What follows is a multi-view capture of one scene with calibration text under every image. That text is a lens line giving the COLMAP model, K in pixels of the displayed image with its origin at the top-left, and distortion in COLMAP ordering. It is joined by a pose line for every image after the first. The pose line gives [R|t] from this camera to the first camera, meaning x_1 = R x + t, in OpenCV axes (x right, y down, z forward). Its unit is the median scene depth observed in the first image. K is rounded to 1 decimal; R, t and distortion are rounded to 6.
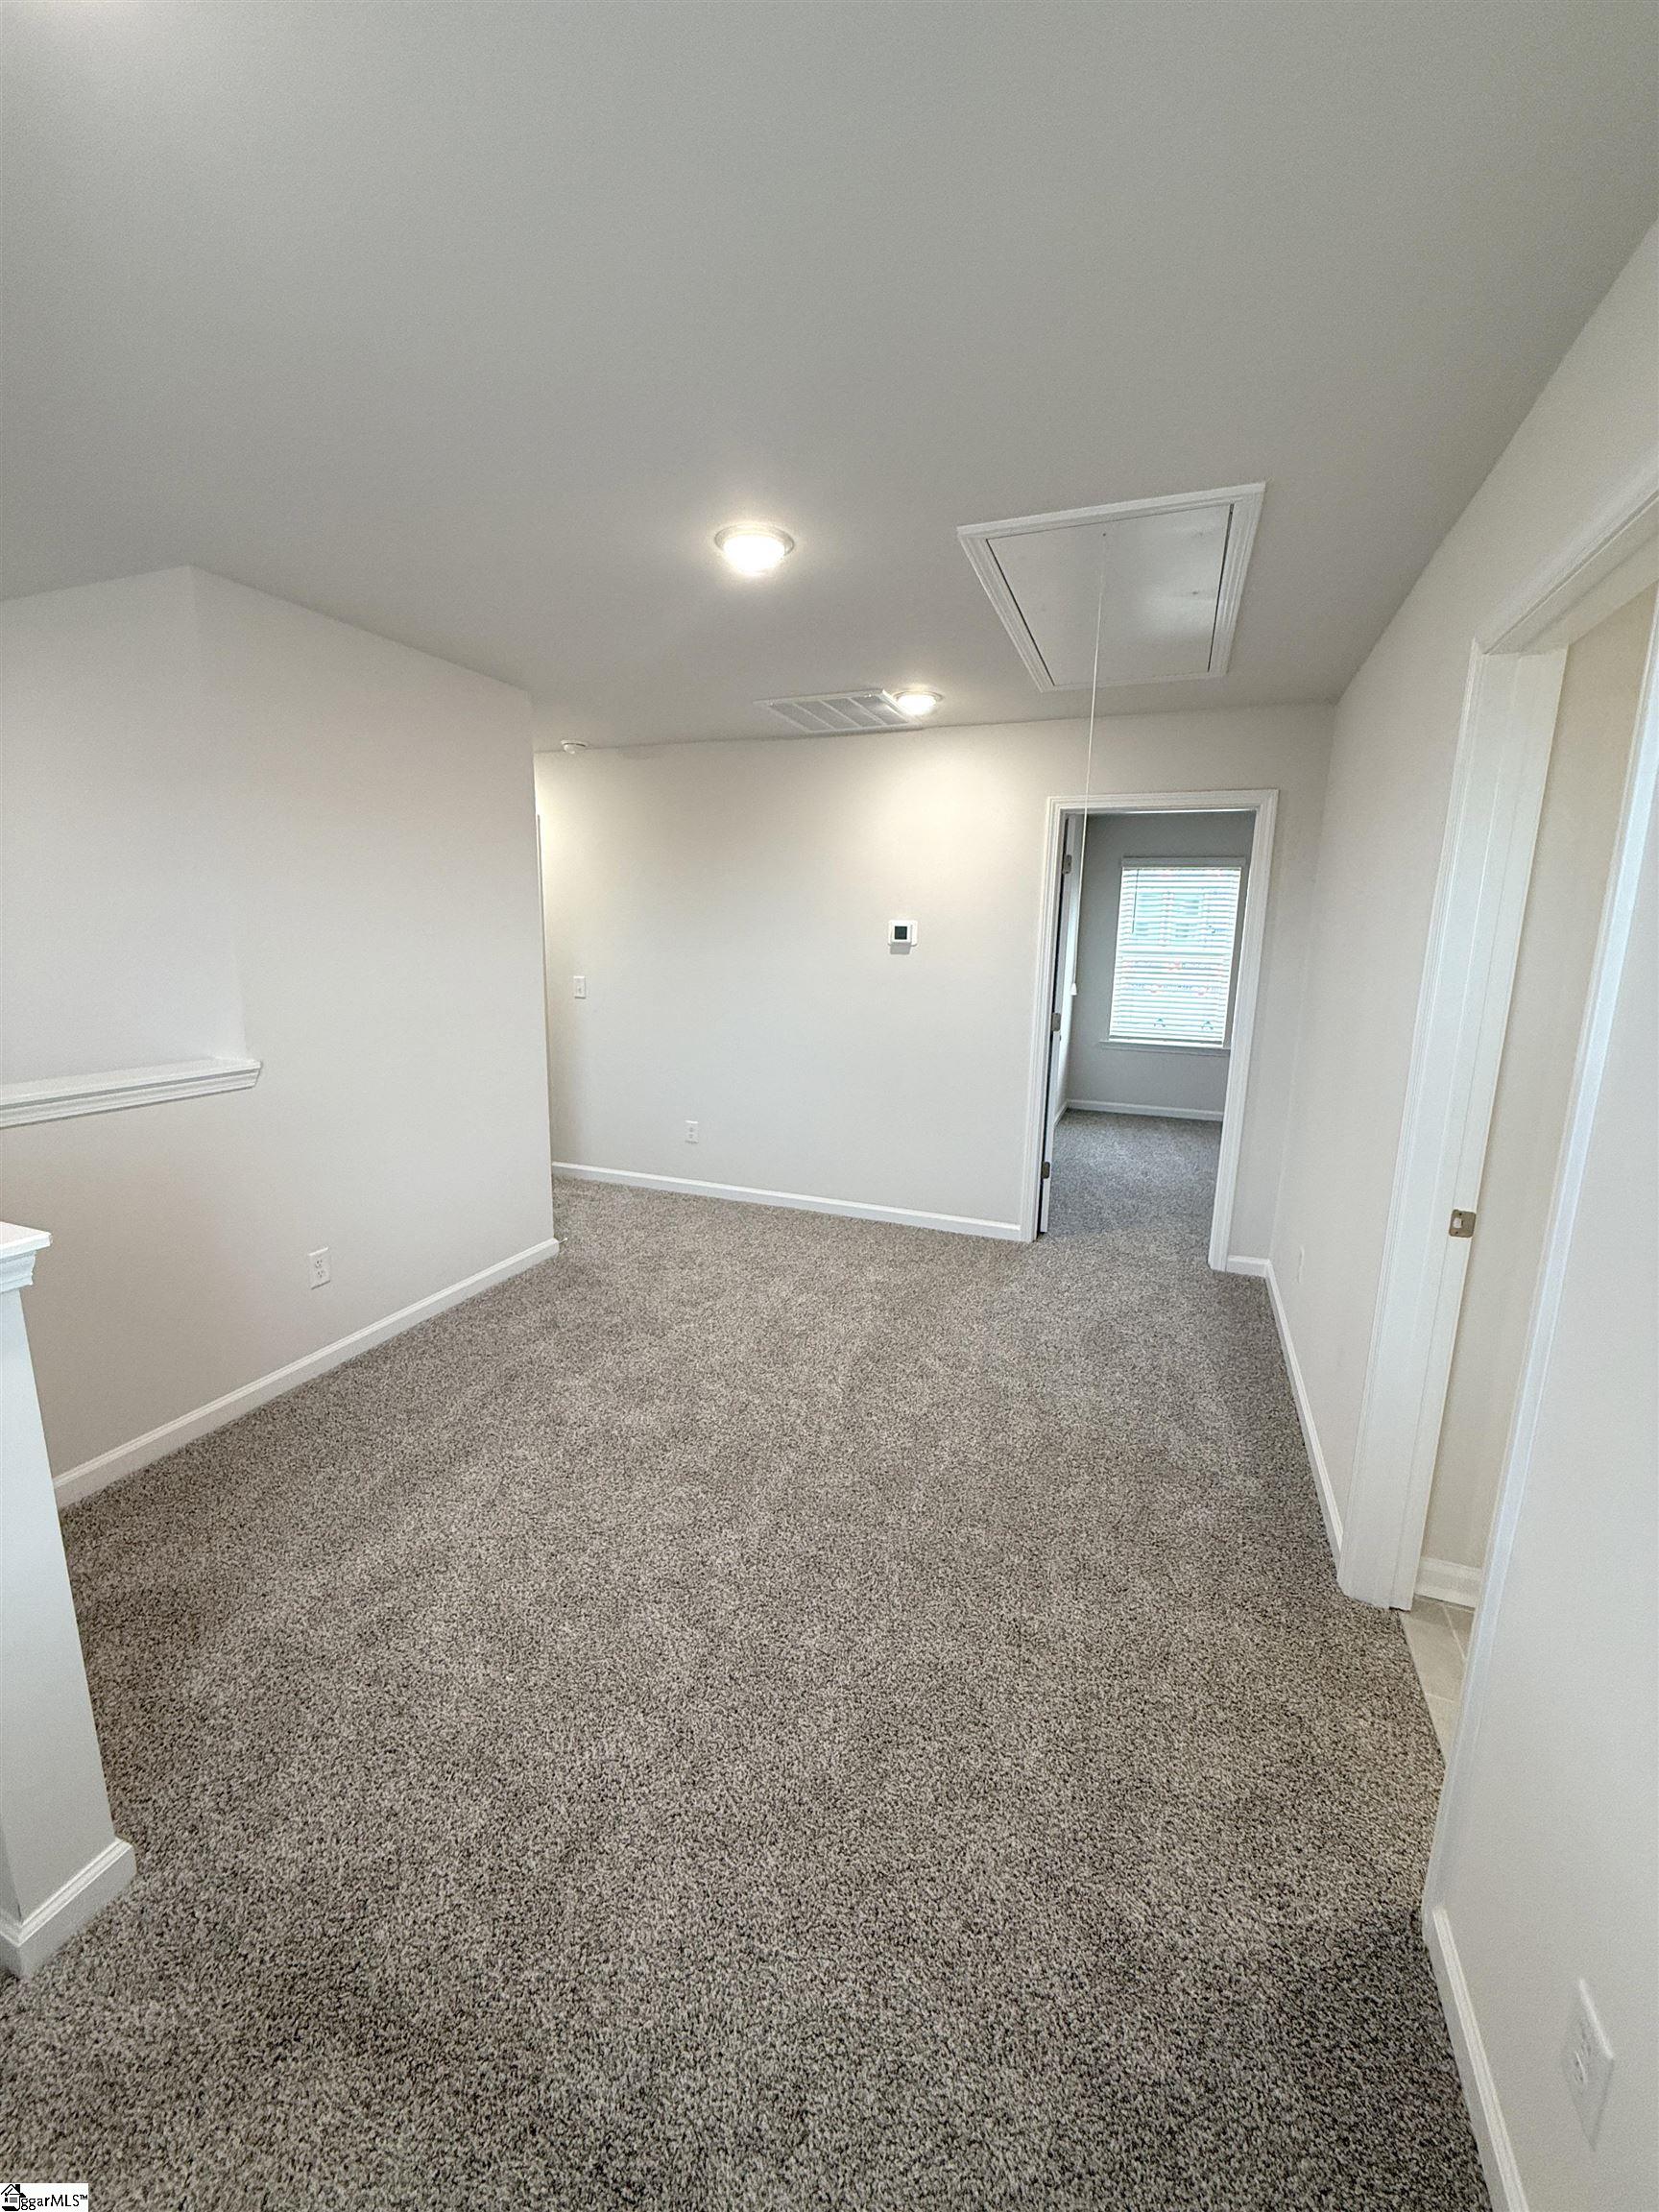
lens RADIAL K [[878.1, 0, 823.7], [0, 878.1, 1100.7], [0, 0, 1]] dist [-0.000383, 0.000301]
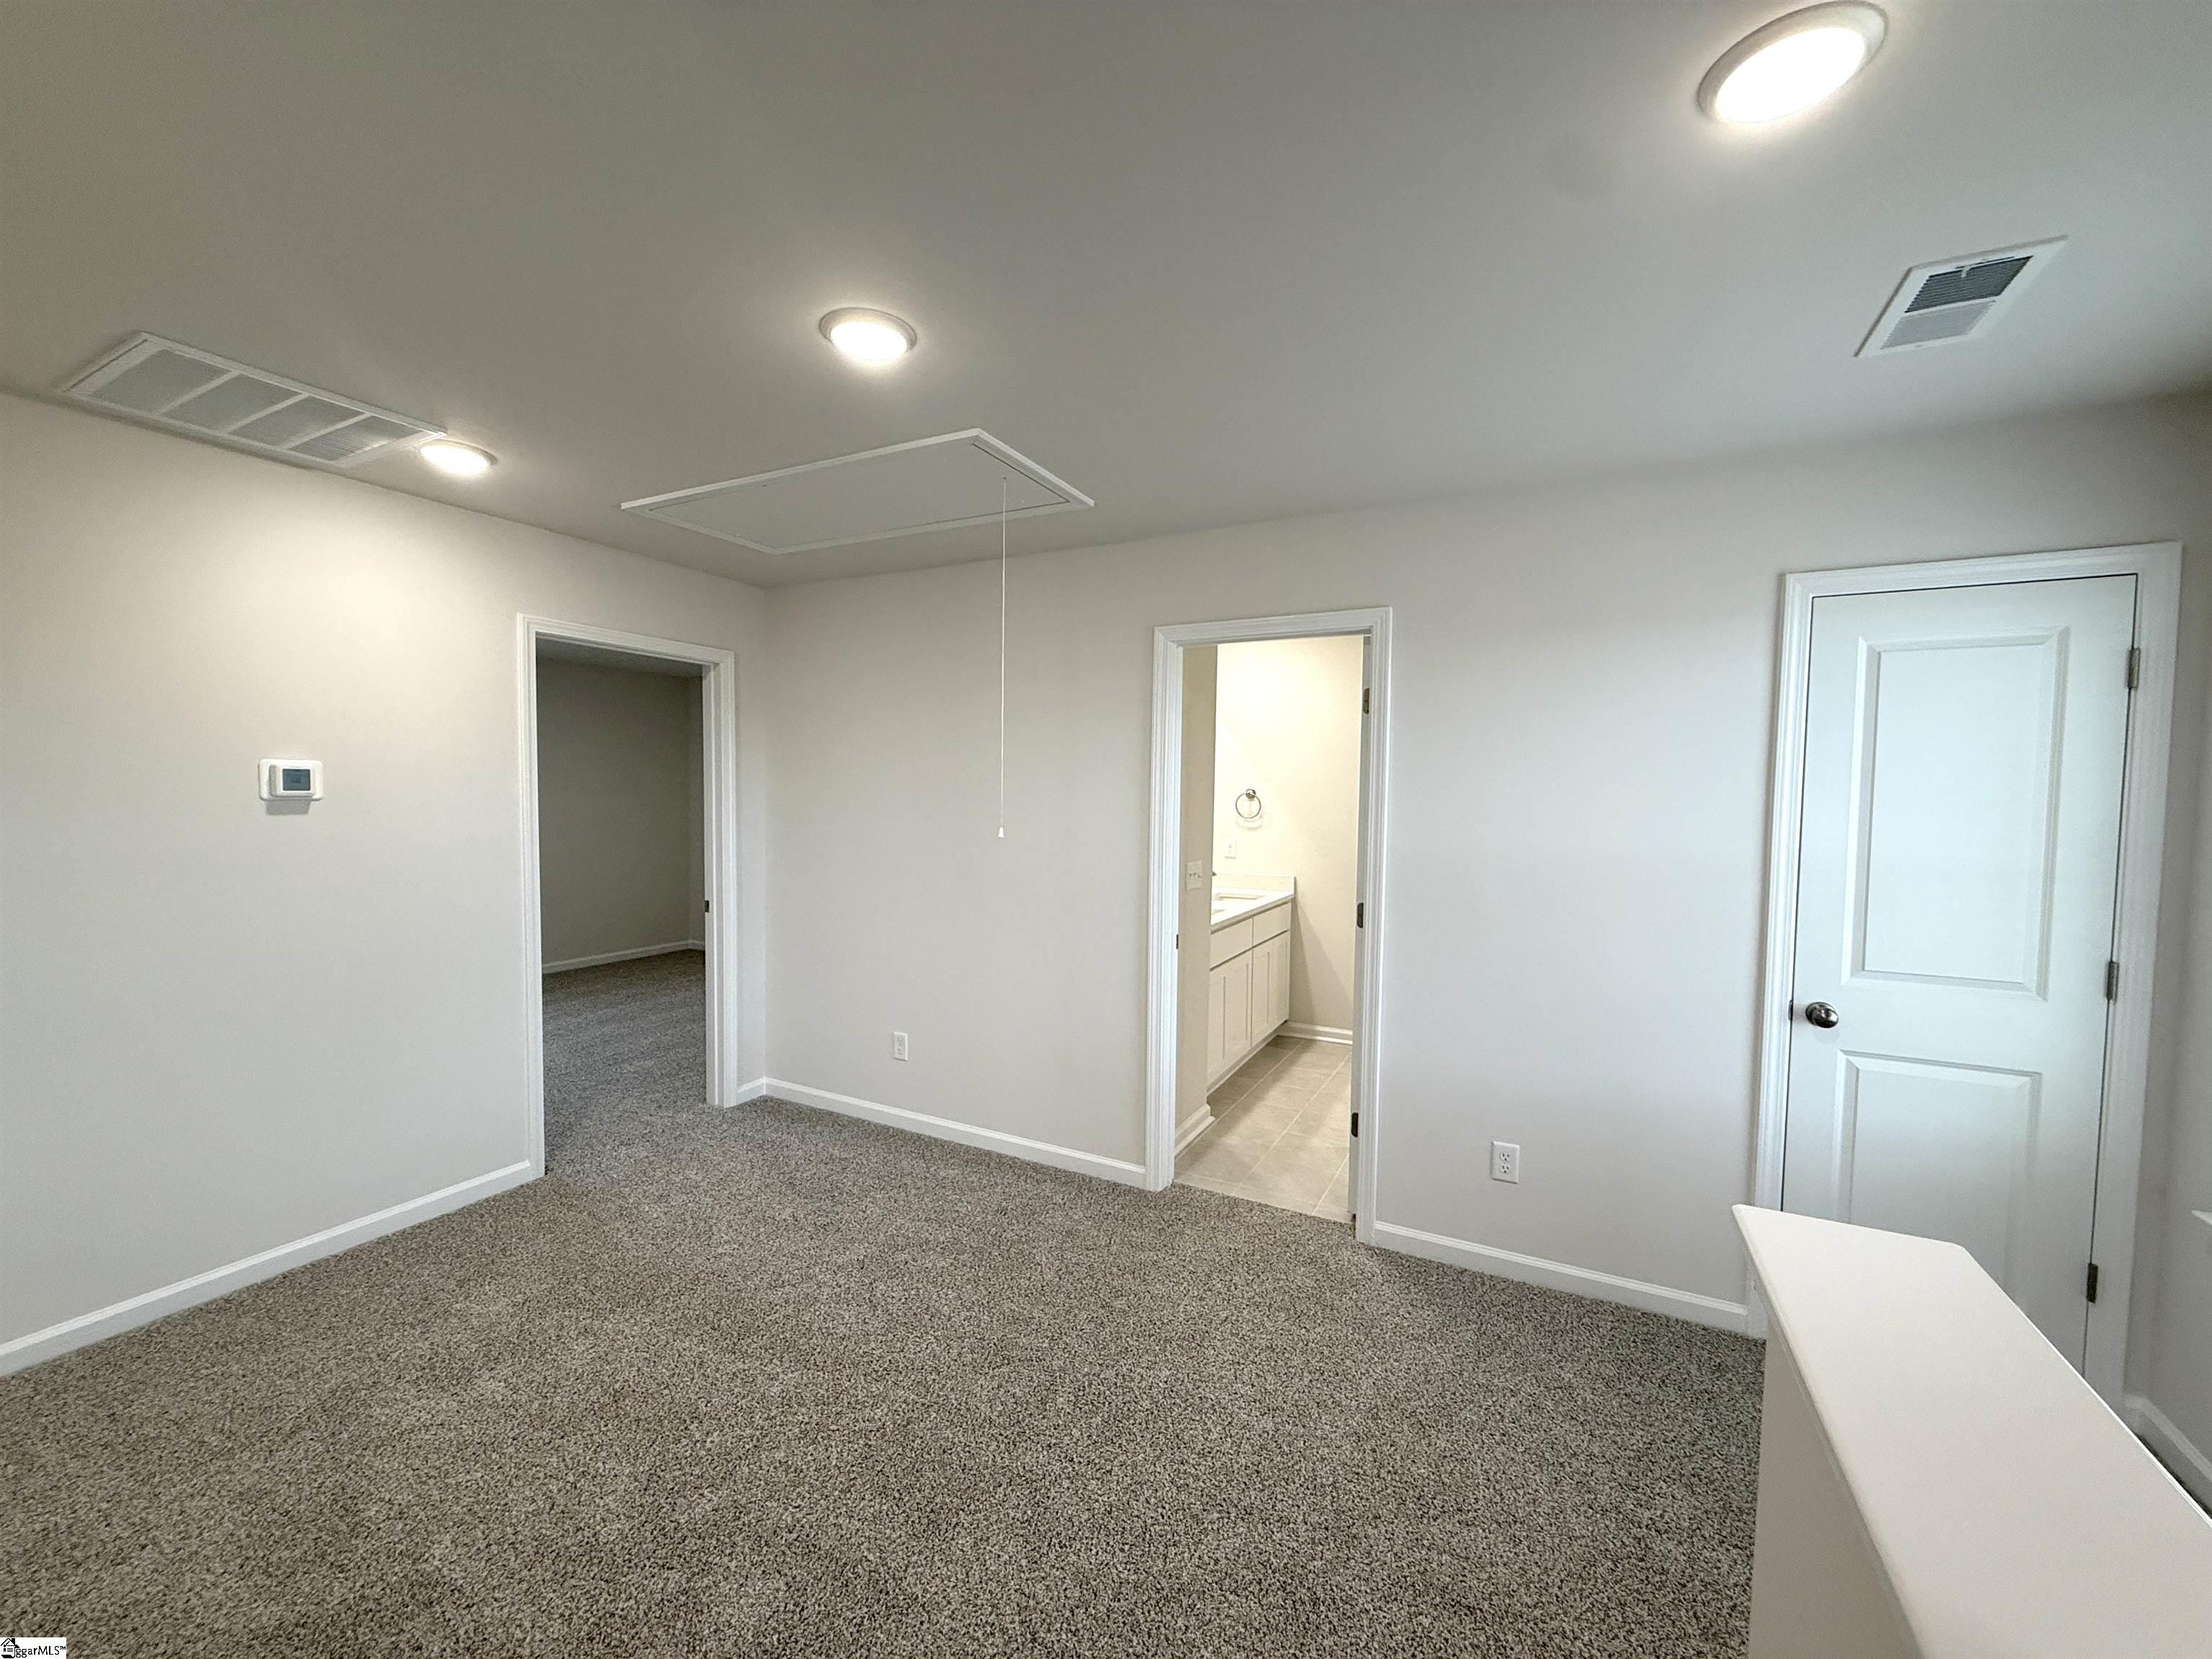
lens RADIAL K [[878.1, 0, 1098.8], [0, 878.1, 833.9], [0, 0, 1]] dist [-0.000383, 0.000301]
pose [[0.115070, -0.067962, 0.991030, -0.631291], [0.181042, 0.982383, 0.046348, -0.111904], [-0.976720, 0.174085, 0.125347, 0.526638]]
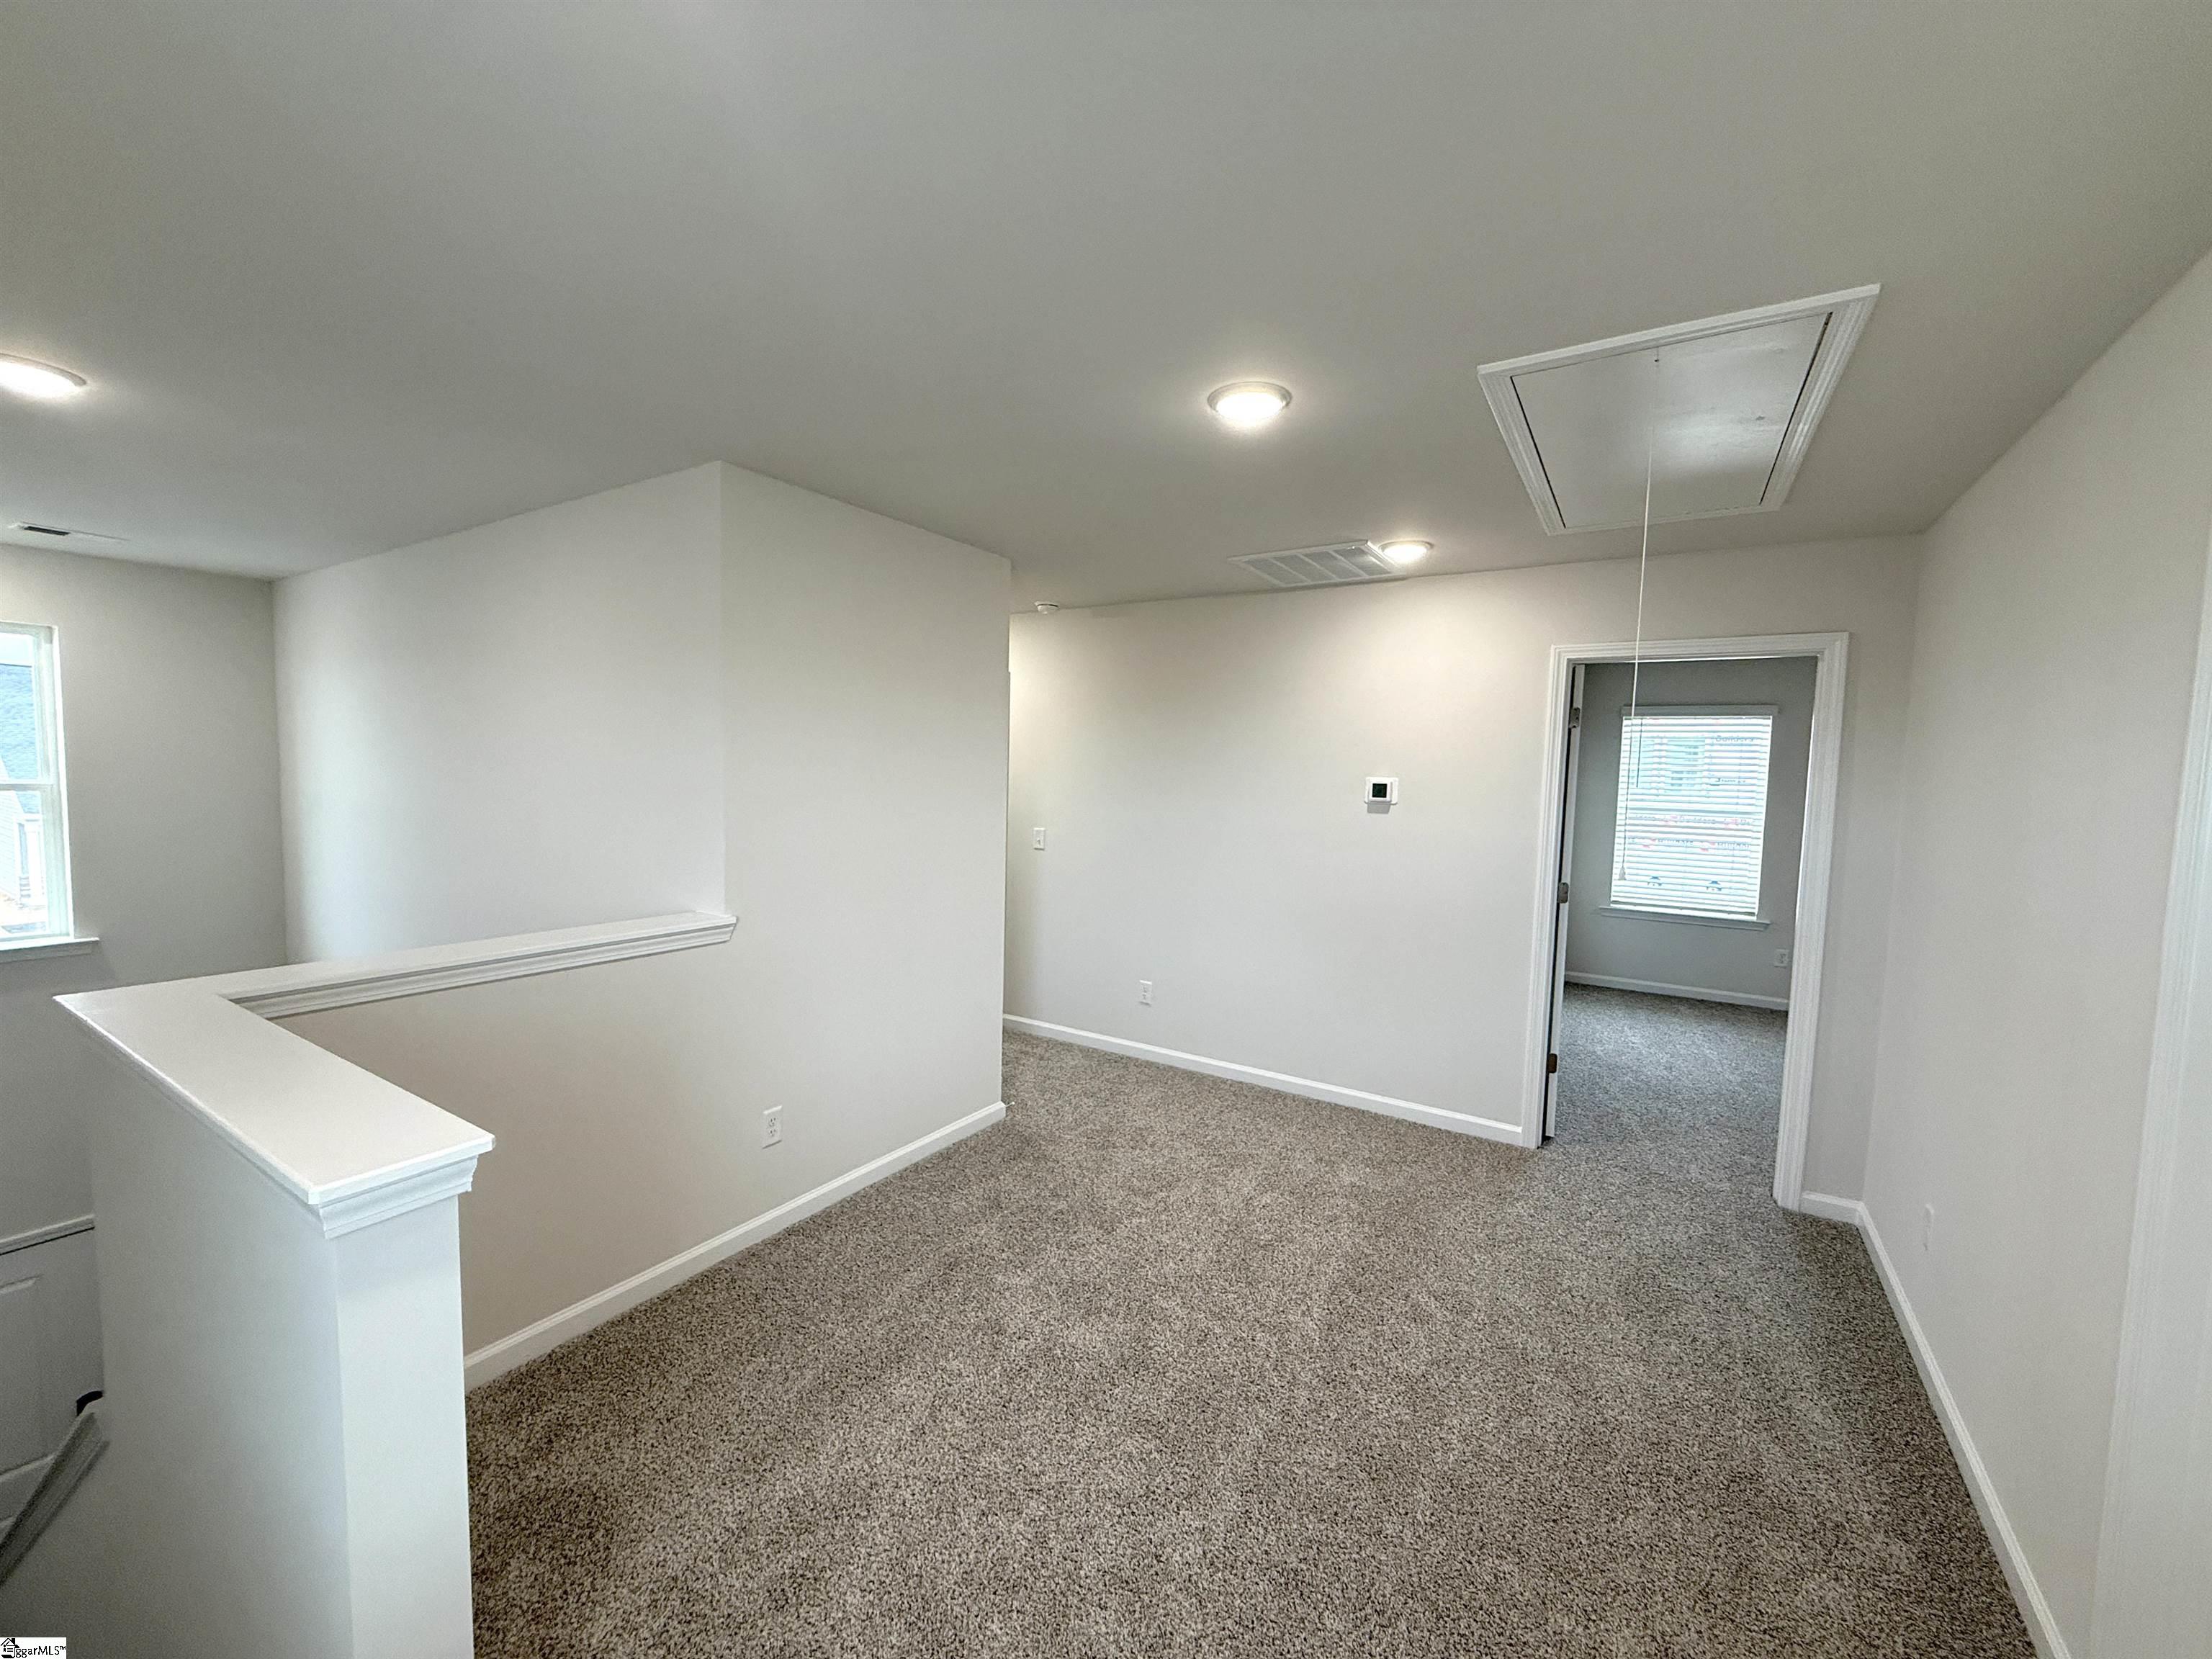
lens RADIAL K [[878.1, 0, 1098.8], [0, 878.1, 833.9], [0, 0, 1]] dist [-0.000383, 0.000301]
pose [[0.980763, 0.021393, -0.194025, -0.030551], [-0.044965, 0.992005, -0.117913, -0.032221], [0.189951, 0.124369, 0.973884, 0.067056]]
